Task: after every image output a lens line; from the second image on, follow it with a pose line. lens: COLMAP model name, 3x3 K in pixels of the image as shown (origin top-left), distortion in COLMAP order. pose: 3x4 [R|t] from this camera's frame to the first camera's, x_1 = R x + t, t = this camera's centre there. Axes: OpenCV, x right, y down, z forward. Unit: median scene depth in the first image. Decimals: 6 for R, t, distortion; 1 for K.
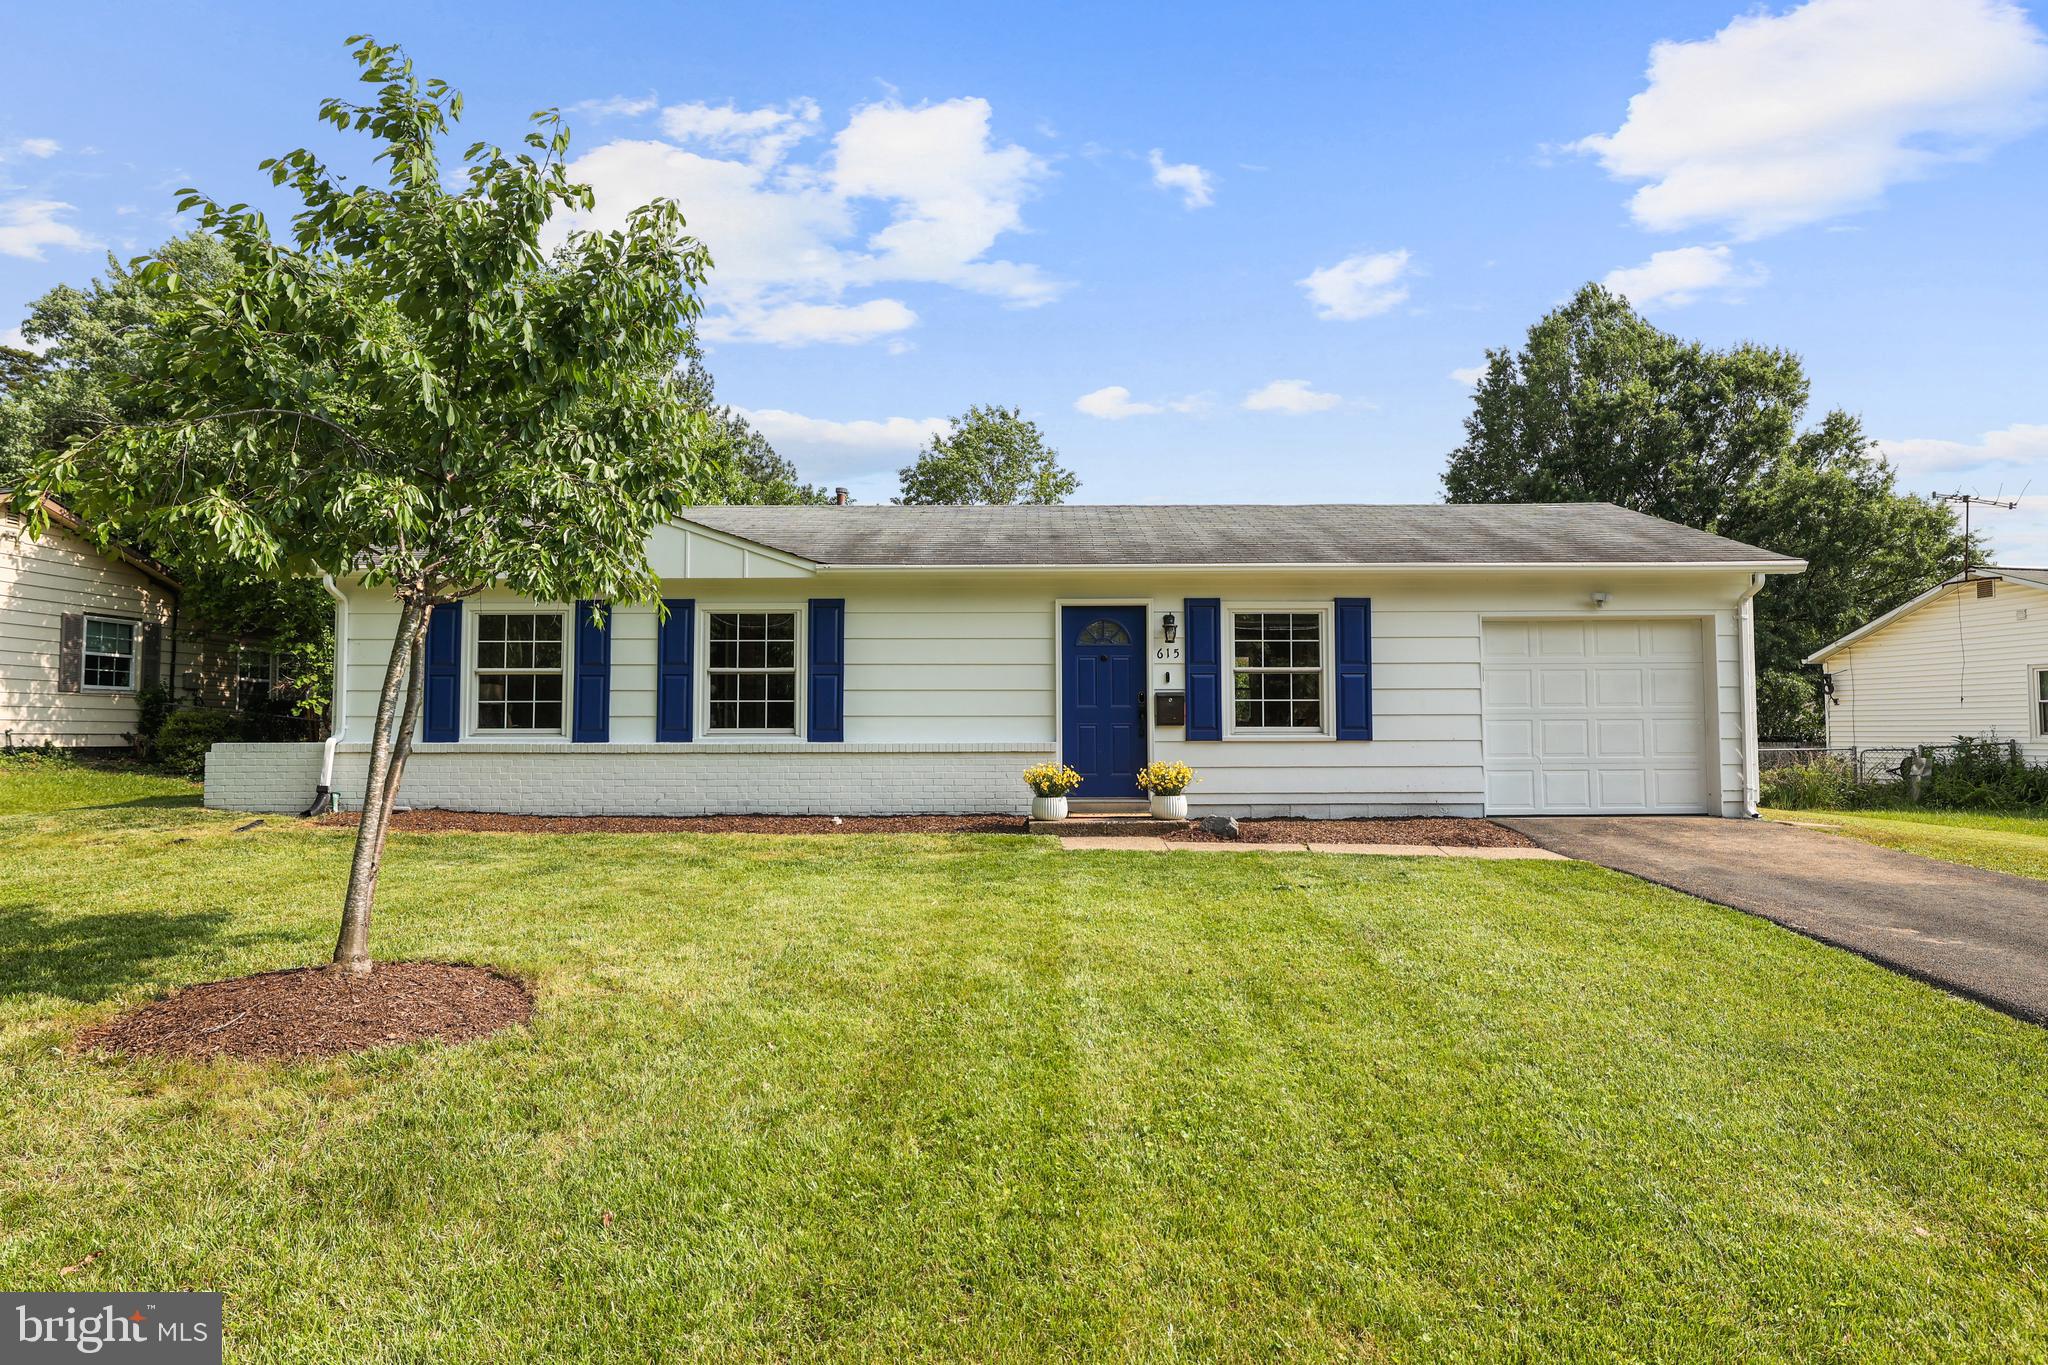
lens RADIAL K [[1225.3, 0, 1024.1], [0, 1225.3, 684.0], [0, 0, 1]] dist [-0.001004, -0.000080]
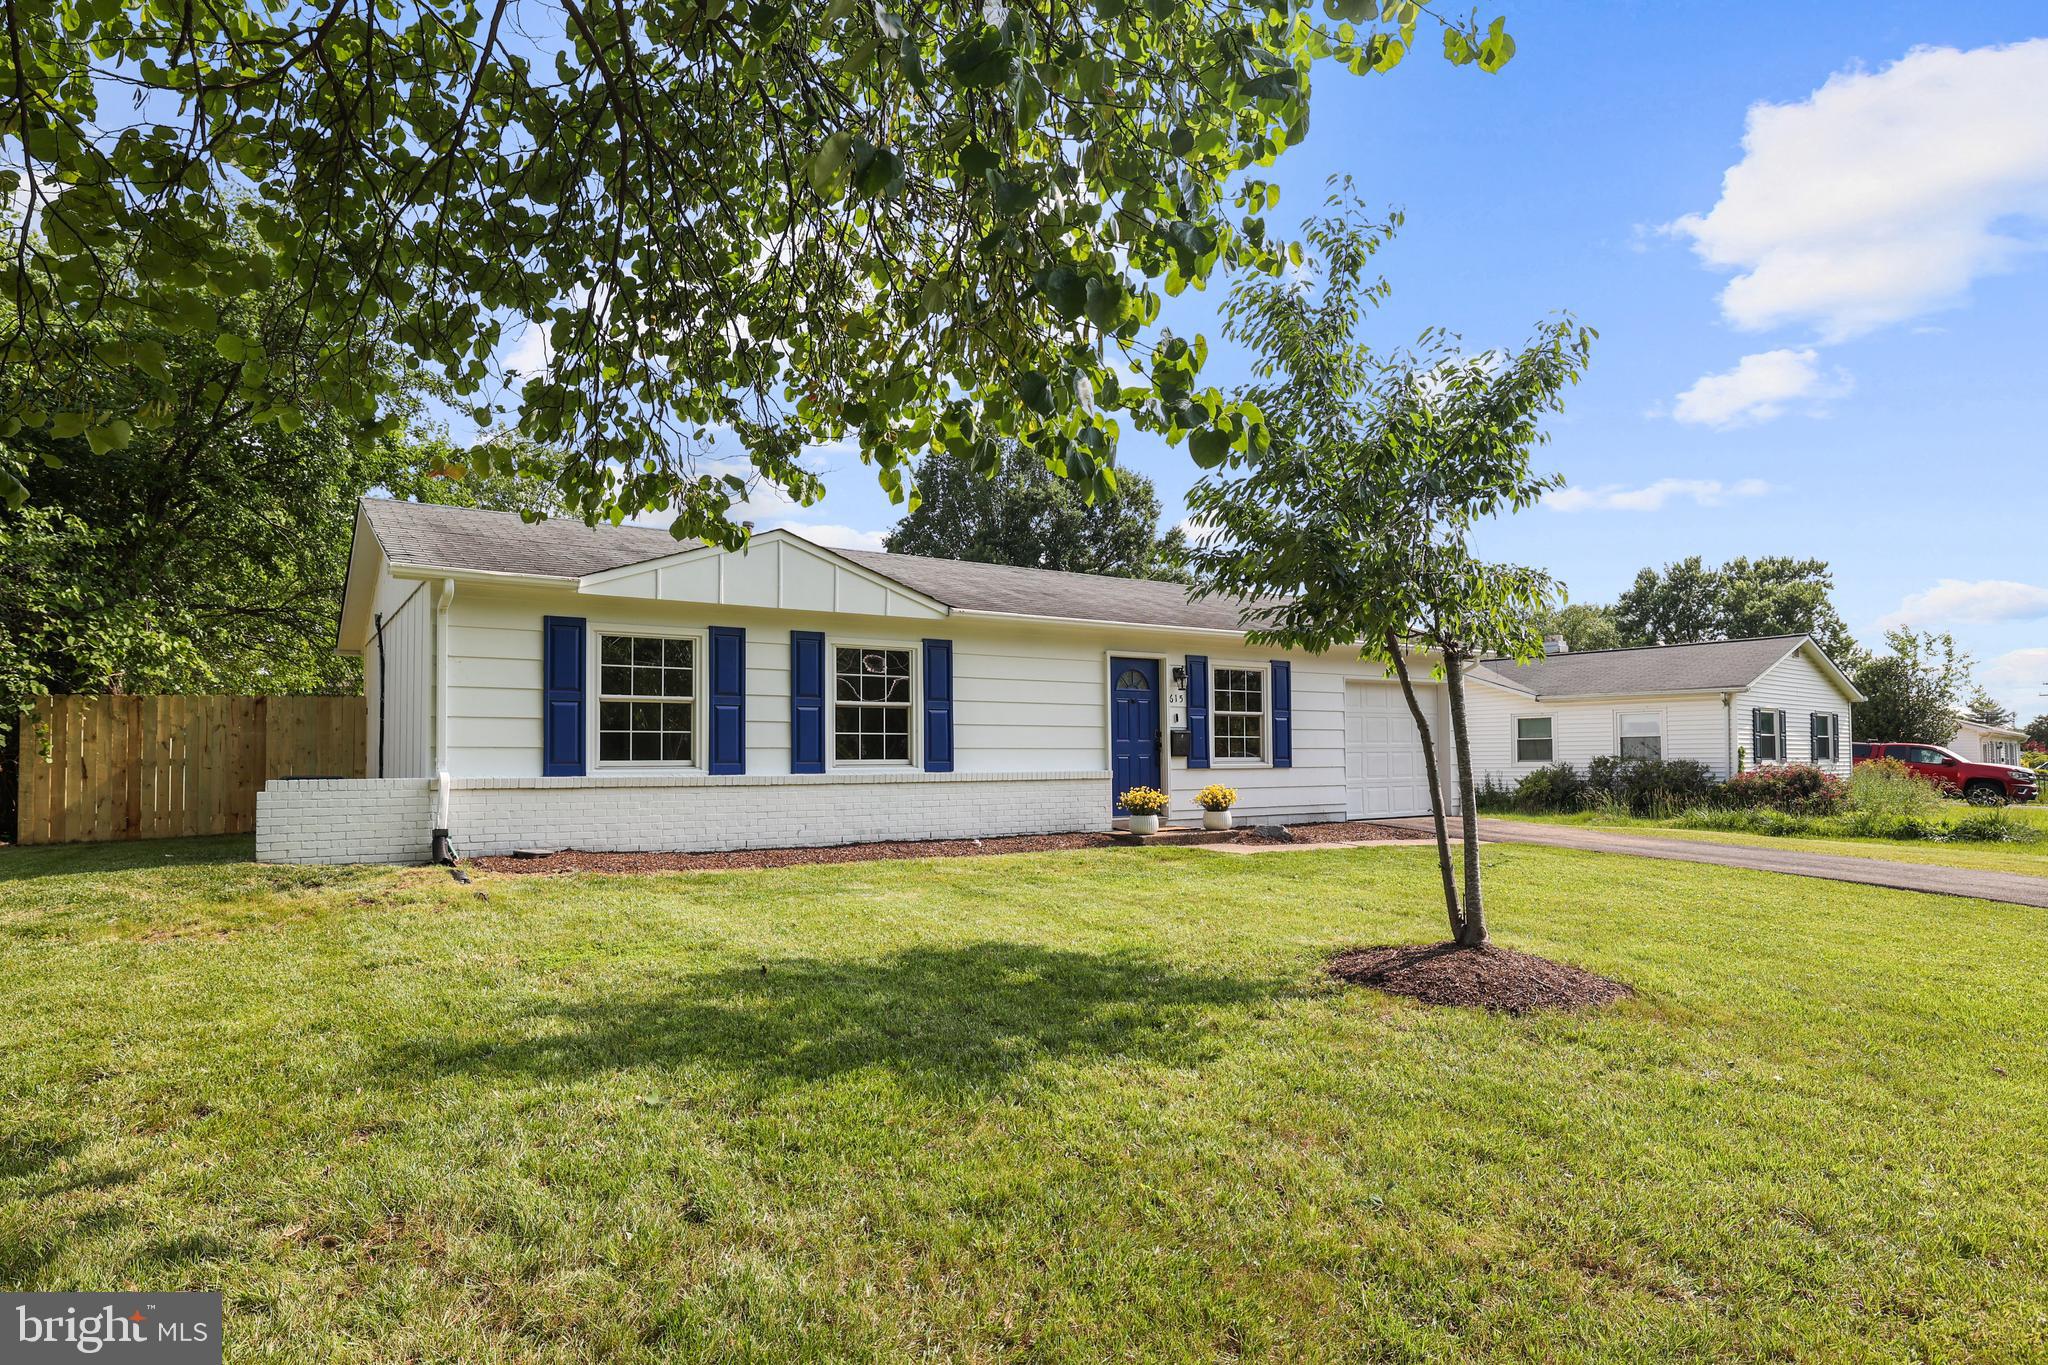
lens RADIAL K [[1403.3, 0, 1024.1], [0, 1403.3, 686.5], [0, 0, 1]] dist [0.003741, 0.000081]
pose [[0.773654, 0.030629, 0.632867, -0.884249], [-0.018889, 0.999502, -0.025283, 0.001650], [-0.633326, 0.007606, 0.773847, -0.006369]]
